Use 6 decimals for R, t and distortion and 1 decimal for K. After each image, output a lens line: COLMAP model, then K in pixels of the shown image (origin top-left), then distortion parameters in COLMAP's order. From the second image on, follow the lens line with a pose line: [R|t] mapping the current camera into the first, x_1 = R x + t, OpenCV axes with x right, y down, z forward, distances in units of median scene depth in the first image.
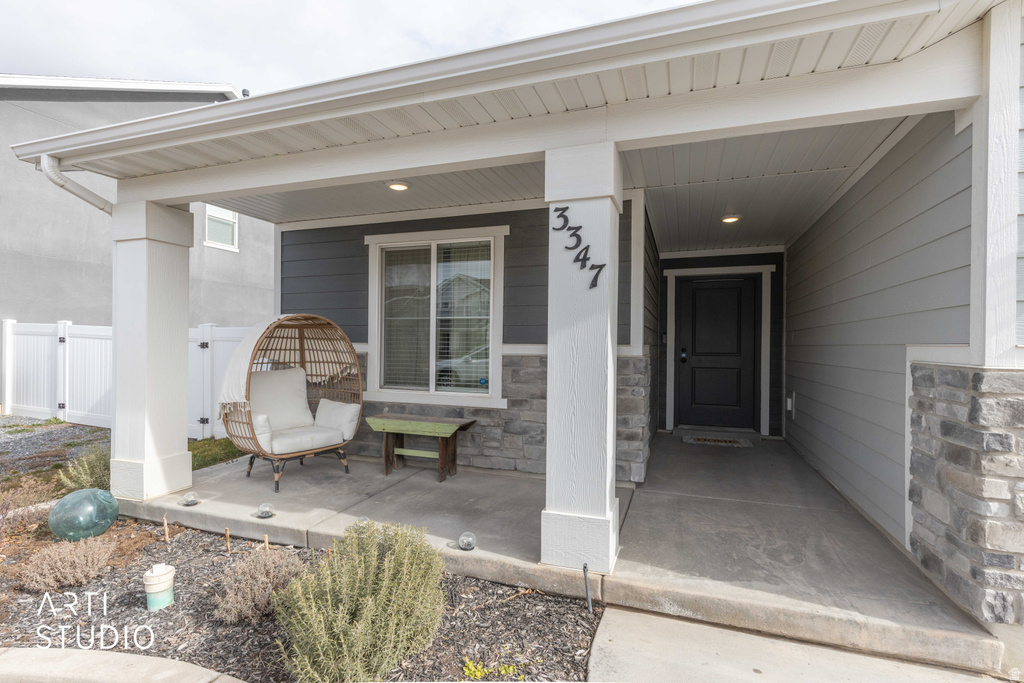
lens RADIAL K [[461.8, 0, 502.0], [0, 461.8, 345.4], [0, 0, 1]] dist [0.005926, 0.000168]
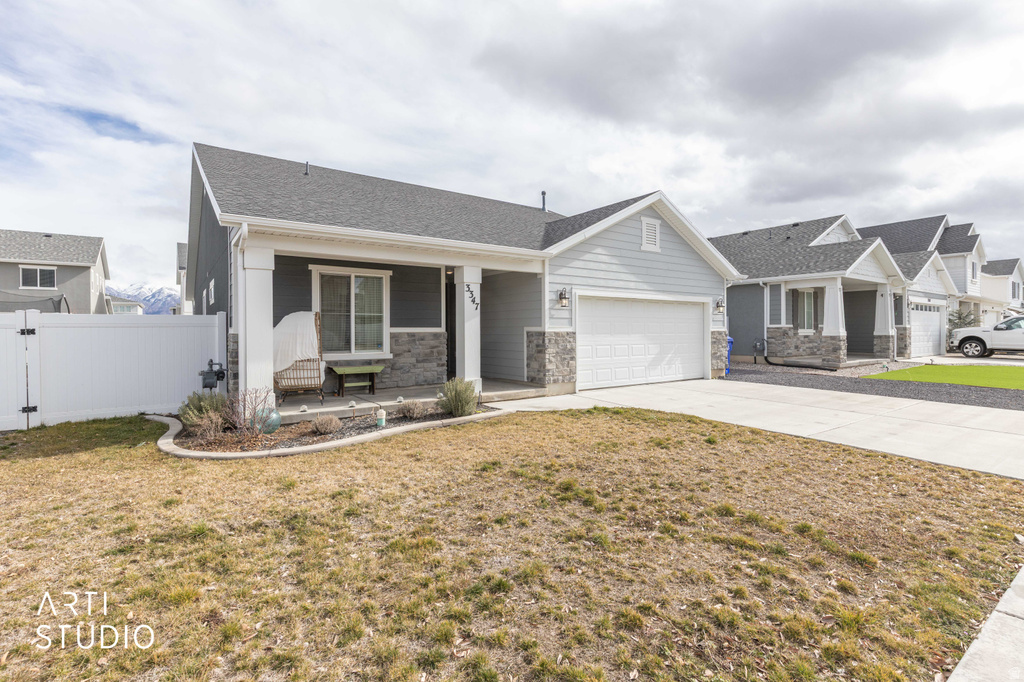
lens RADIAL K [[461.8, 0, 515.4], [0, 461.8, 332.8], [0, 0, 1]] dist [0.005926, 0.000168]
pose [[0.547393, -0.021694, 0.836594, -2.349822], [0.007153, 0.999749, 0.021244, -0.030298], [-0.836845, -0.005645, 0.547411, -1.011609]]
